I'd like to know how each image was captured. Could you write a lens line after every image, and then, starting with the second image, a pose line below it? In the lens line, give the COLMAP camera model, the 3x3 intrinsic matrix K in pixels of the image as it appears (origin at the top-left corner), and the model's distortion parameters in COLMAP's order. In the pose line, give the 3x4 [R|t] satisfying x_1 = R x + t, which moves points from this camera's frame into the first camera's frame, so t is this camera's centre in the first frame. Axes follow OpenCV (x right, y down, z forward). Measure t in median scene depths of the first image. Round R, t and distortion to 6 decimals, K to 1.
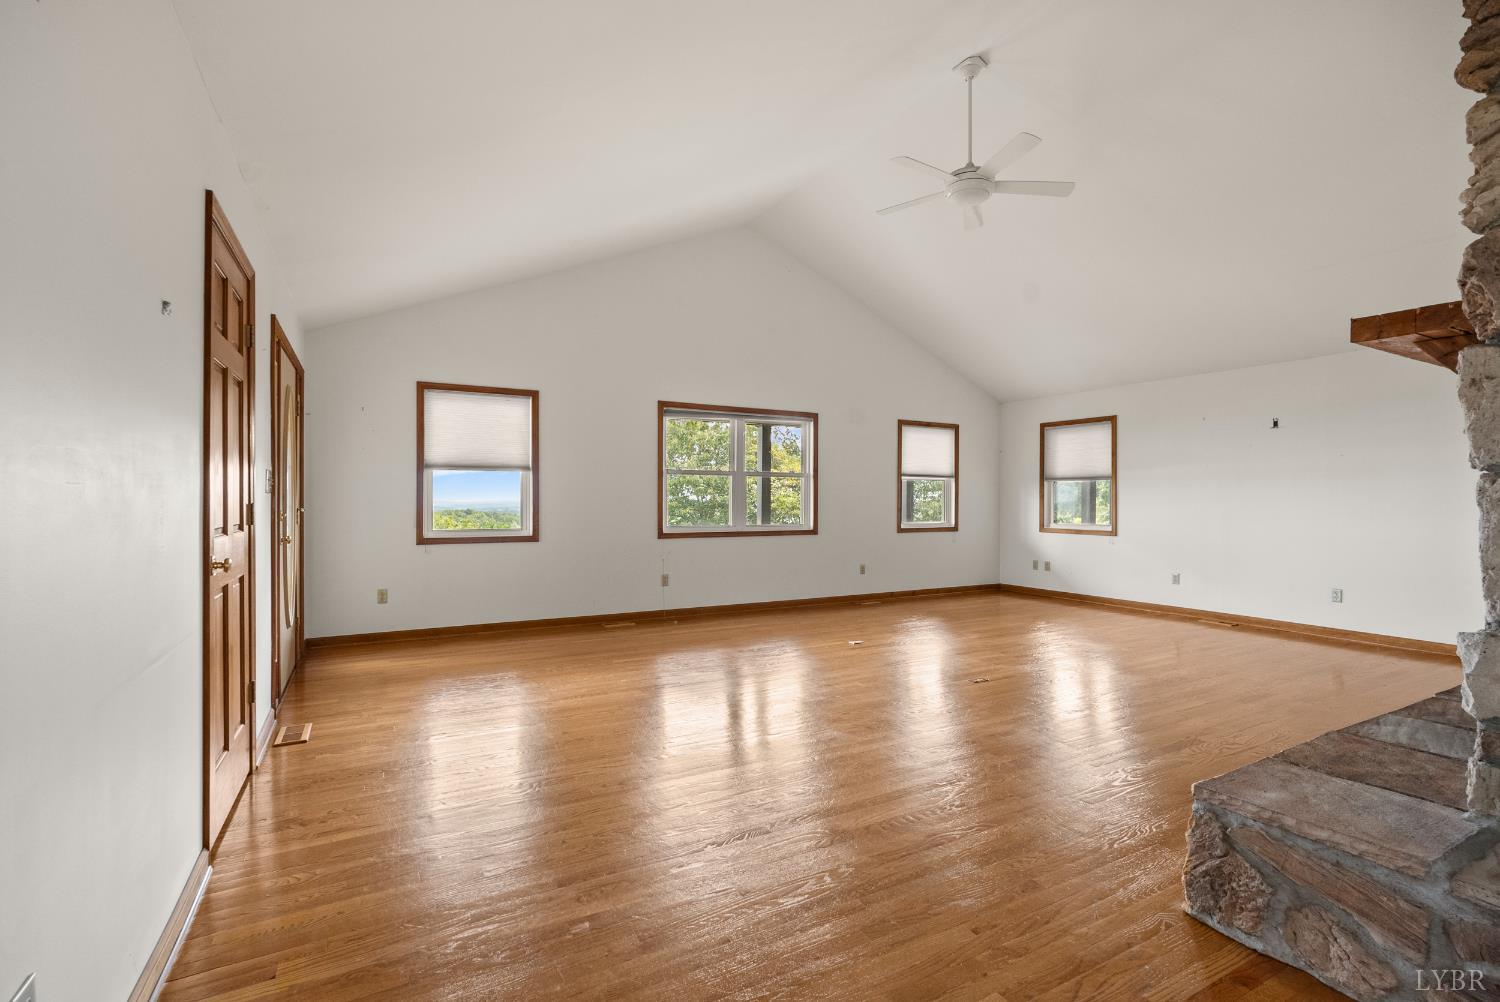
lens RADIAL K [[662.7, 0, 753.6], [0, 662.7, 503.2], [0, 0, 1]] dist [0.001284, 0.000554]
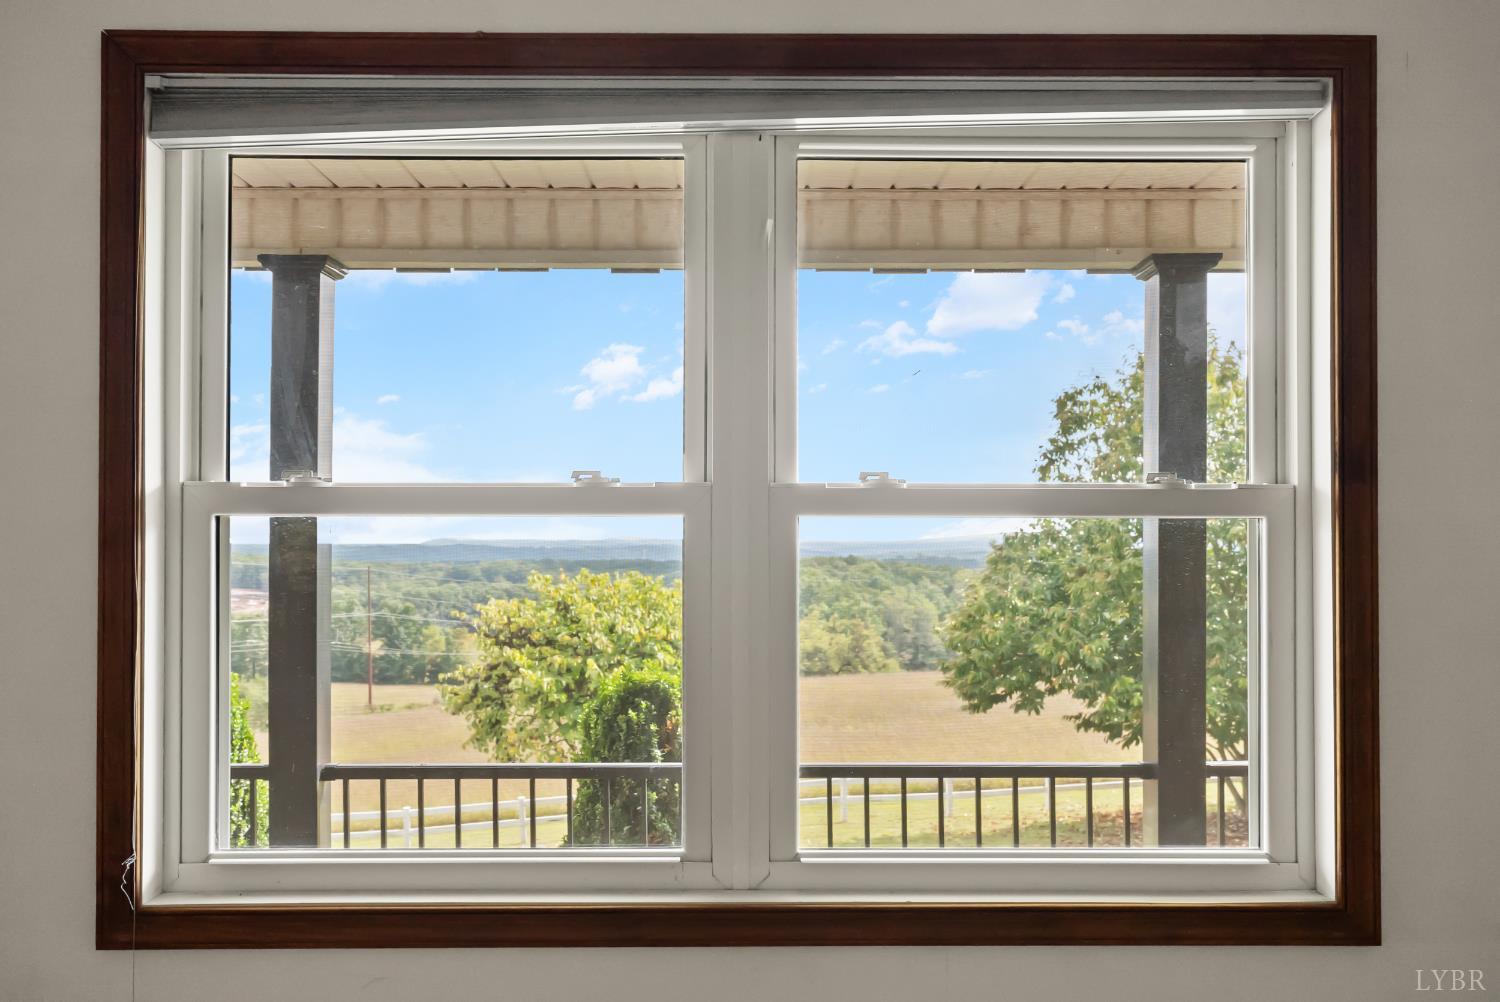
lens RADIAL K [[1242.1, 0, 741.2], [0, 1242.1, 514.3], [0, 0, 1]] dist [-0.009676, -0.001219]
pose [[0.873944, -0.010361, -0.485916, 0.106648], [-0.001256, 0.999721, -0.023576, -0.033247], [0.486025, 0.021214, 0.873688, 0.722710]]
